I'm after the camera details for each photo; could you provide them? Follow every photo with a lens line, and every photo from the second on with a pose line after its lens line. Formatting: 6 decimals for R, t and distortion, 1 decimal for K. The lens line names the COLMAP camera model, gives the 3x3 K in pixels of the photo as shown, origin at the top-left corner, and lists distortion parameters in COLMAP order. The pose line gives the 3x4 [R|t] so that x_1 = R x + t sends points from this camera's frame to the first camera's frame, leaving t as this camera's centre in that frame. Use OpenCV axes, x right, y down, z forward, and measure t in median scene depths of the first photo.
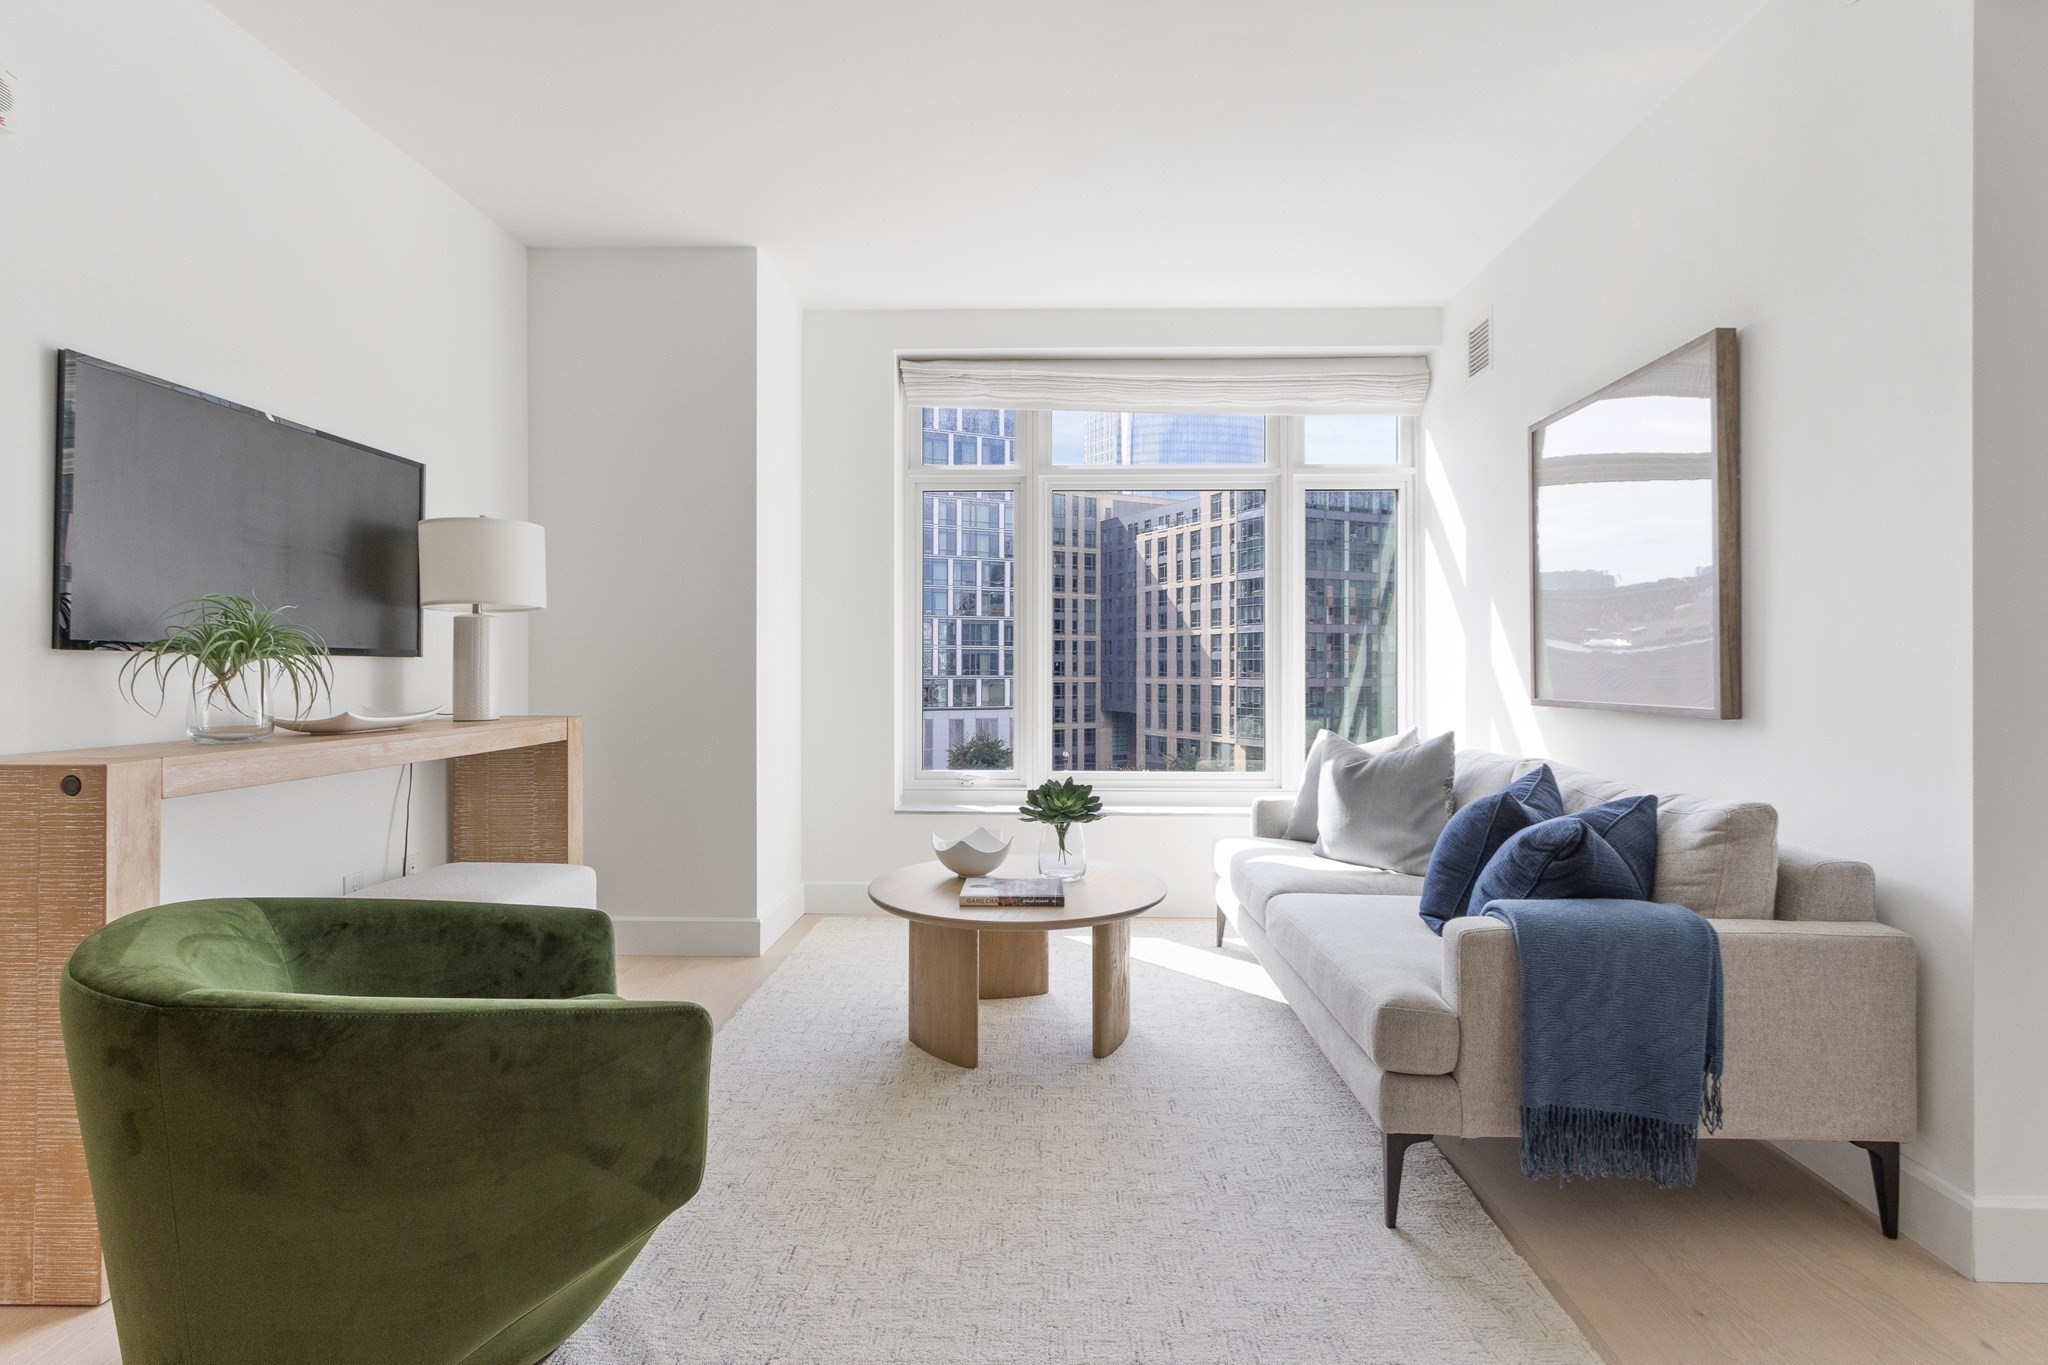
lens RADIAL K [[991.6, 0, 1011.4], [0, 991.6, 666.7], [0, 0, 1]] dist [0.003885, 0.001127]
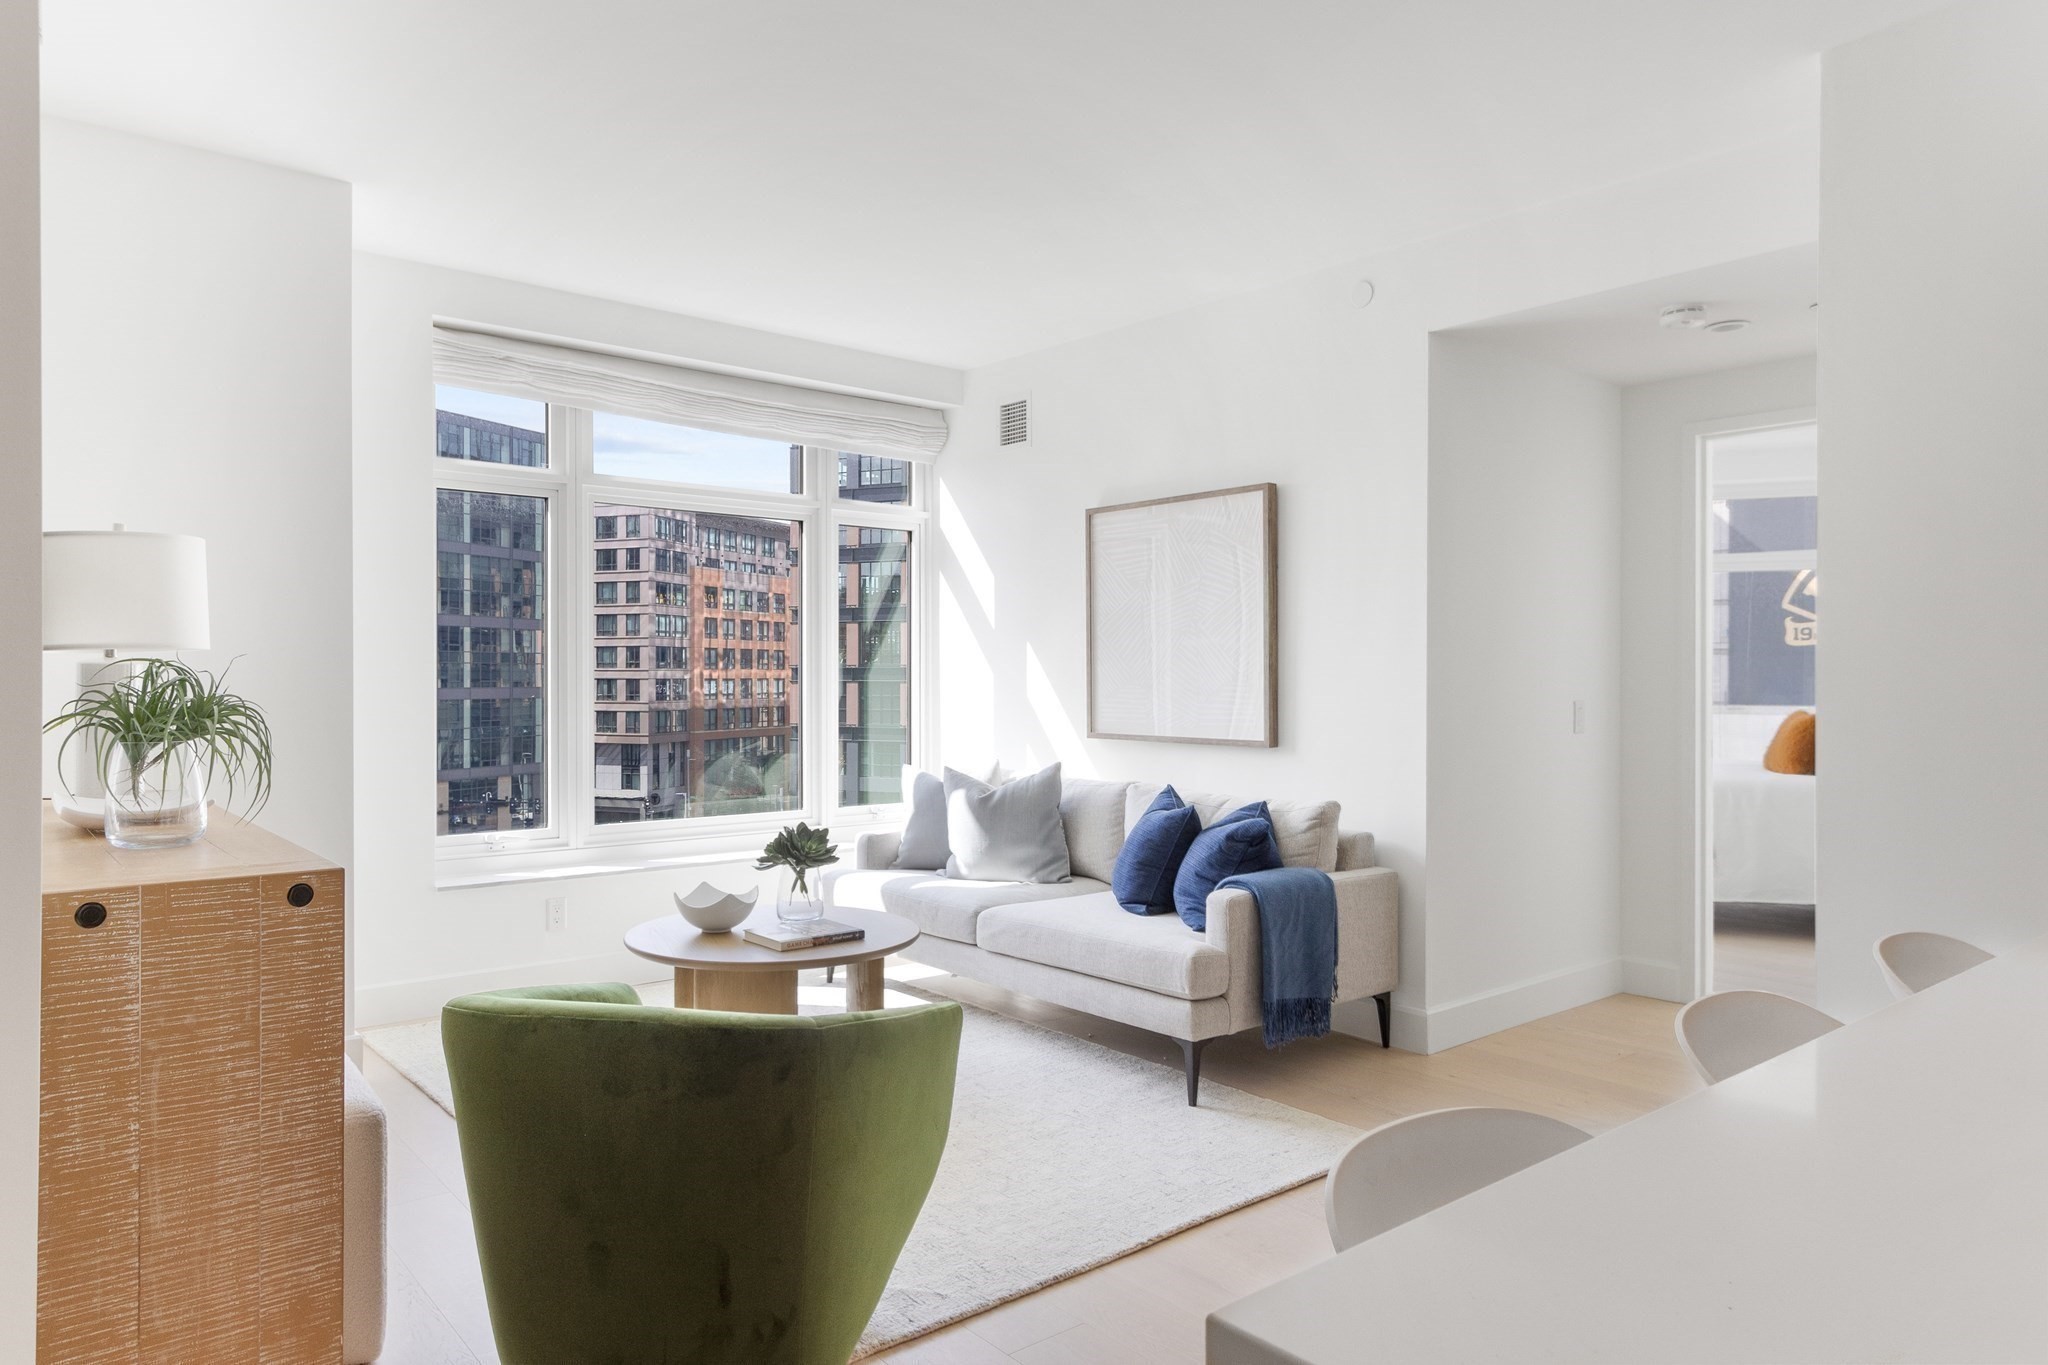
lens RADIAL K [[1306.3, 0, 1019.0], [0, 1306.3, 685.4], [0, 0, 1]] dist [0.016266, -0.002047]
pose [[0.747836, -0.002940, 0.663877, -0.913148], [-0.003863, 0.999954, 0.008780, -0.059200], [-0.663872, -0.009130, 0.747790, -0.220688]]
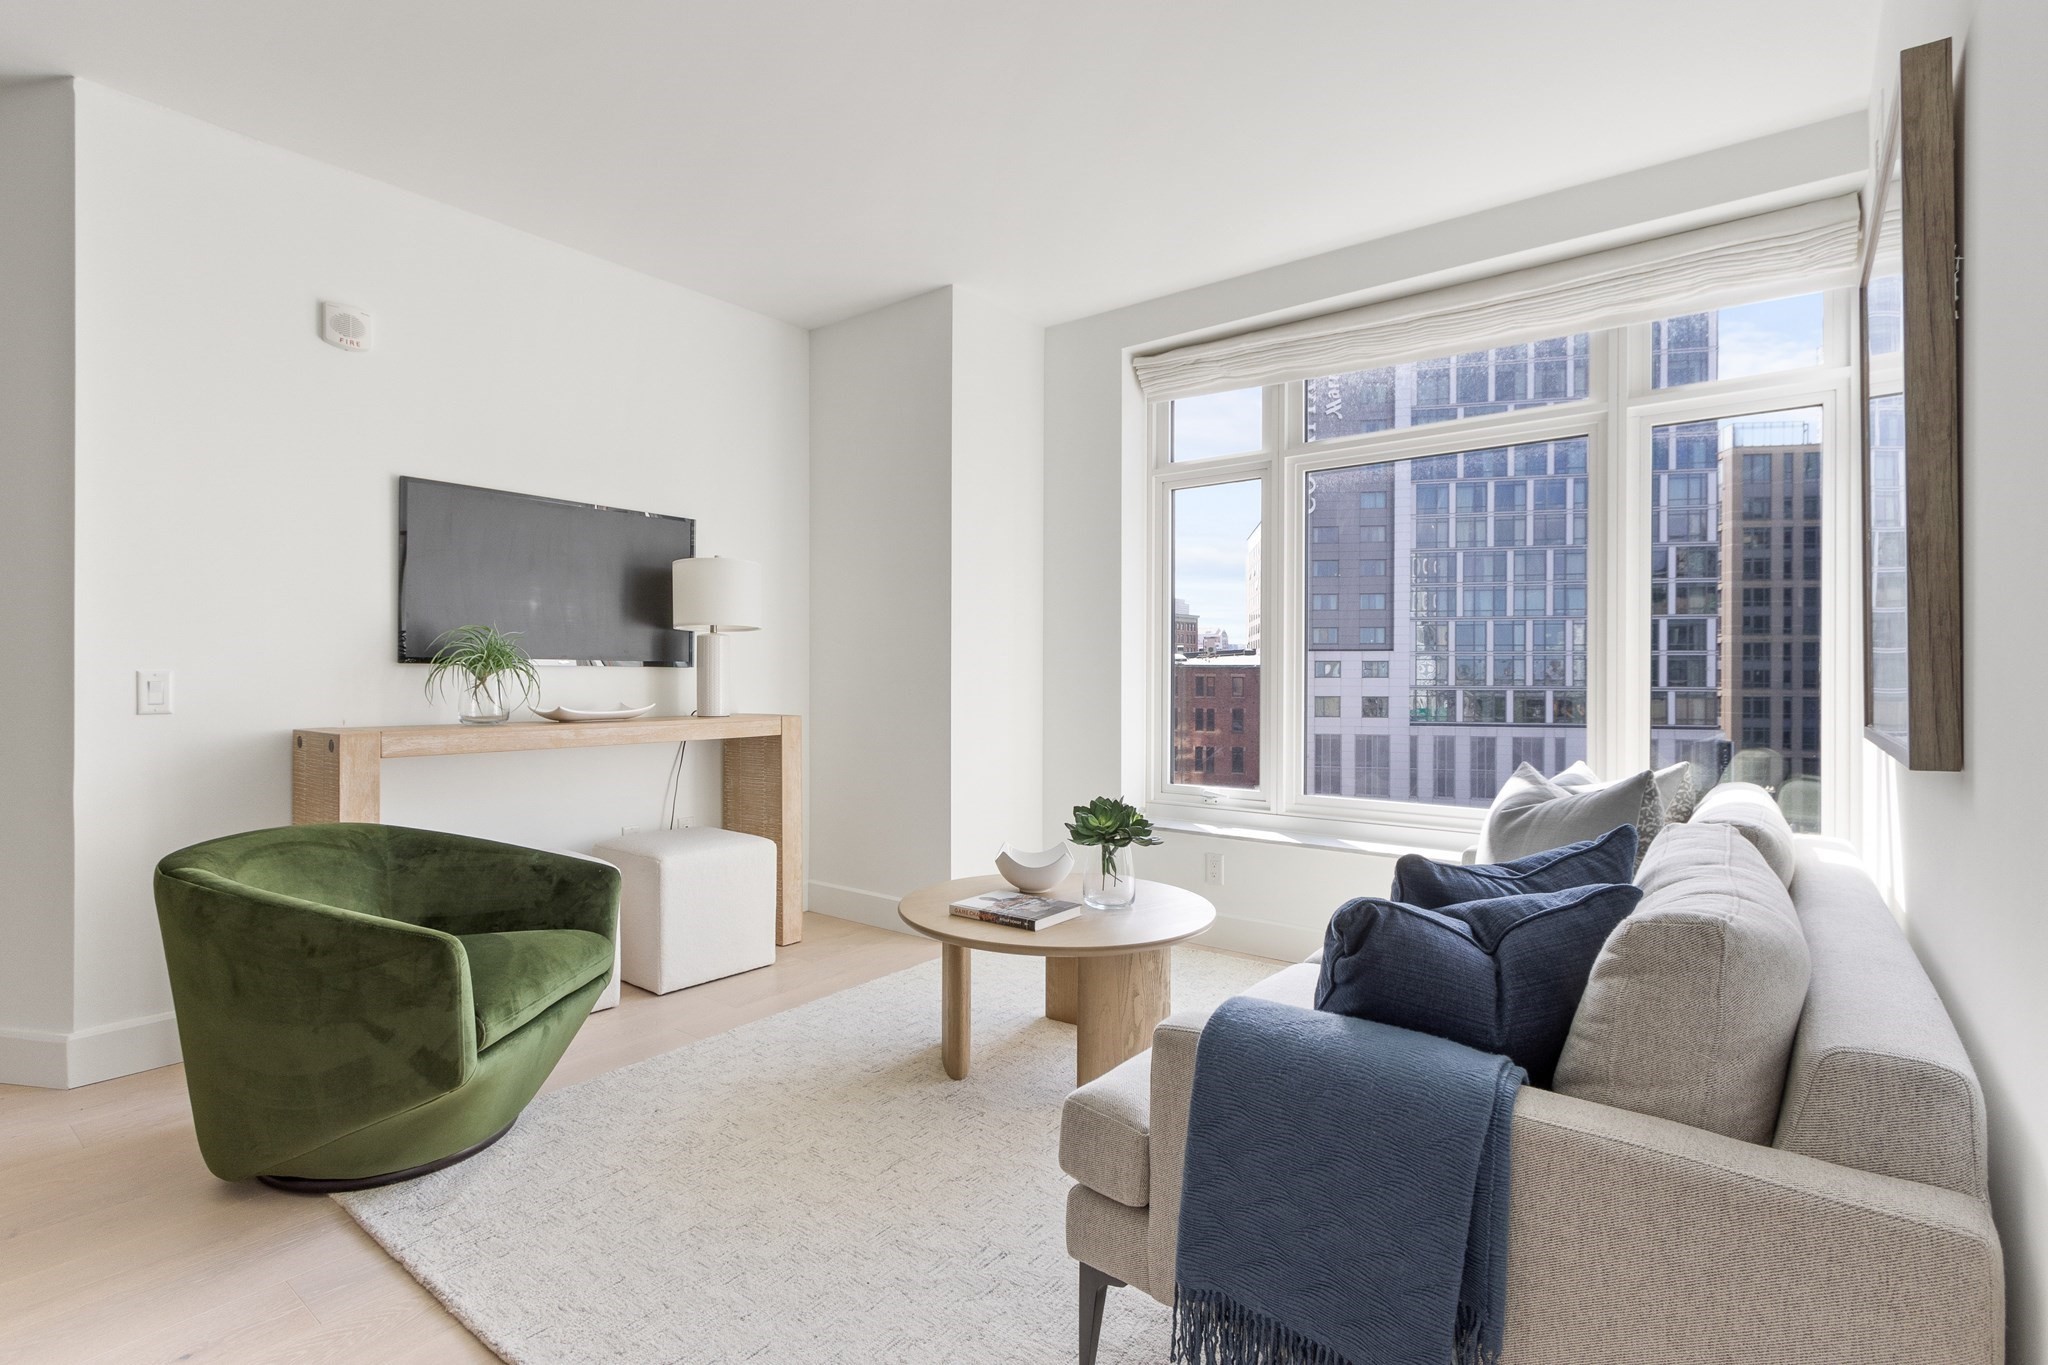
lens RADIAL K [[991.6, 0, 1005.9], [0, 991.6, 677.8], [0, 0, 1]] dist [0.003885, 0.001127]
pose [[0.792038, 0.001654, -0.610469, 0.712099], [-0.000568, 0.999998, 0.001972, 0.002598], [0.610471, -0.001215, 0.792037, 0.292644]]
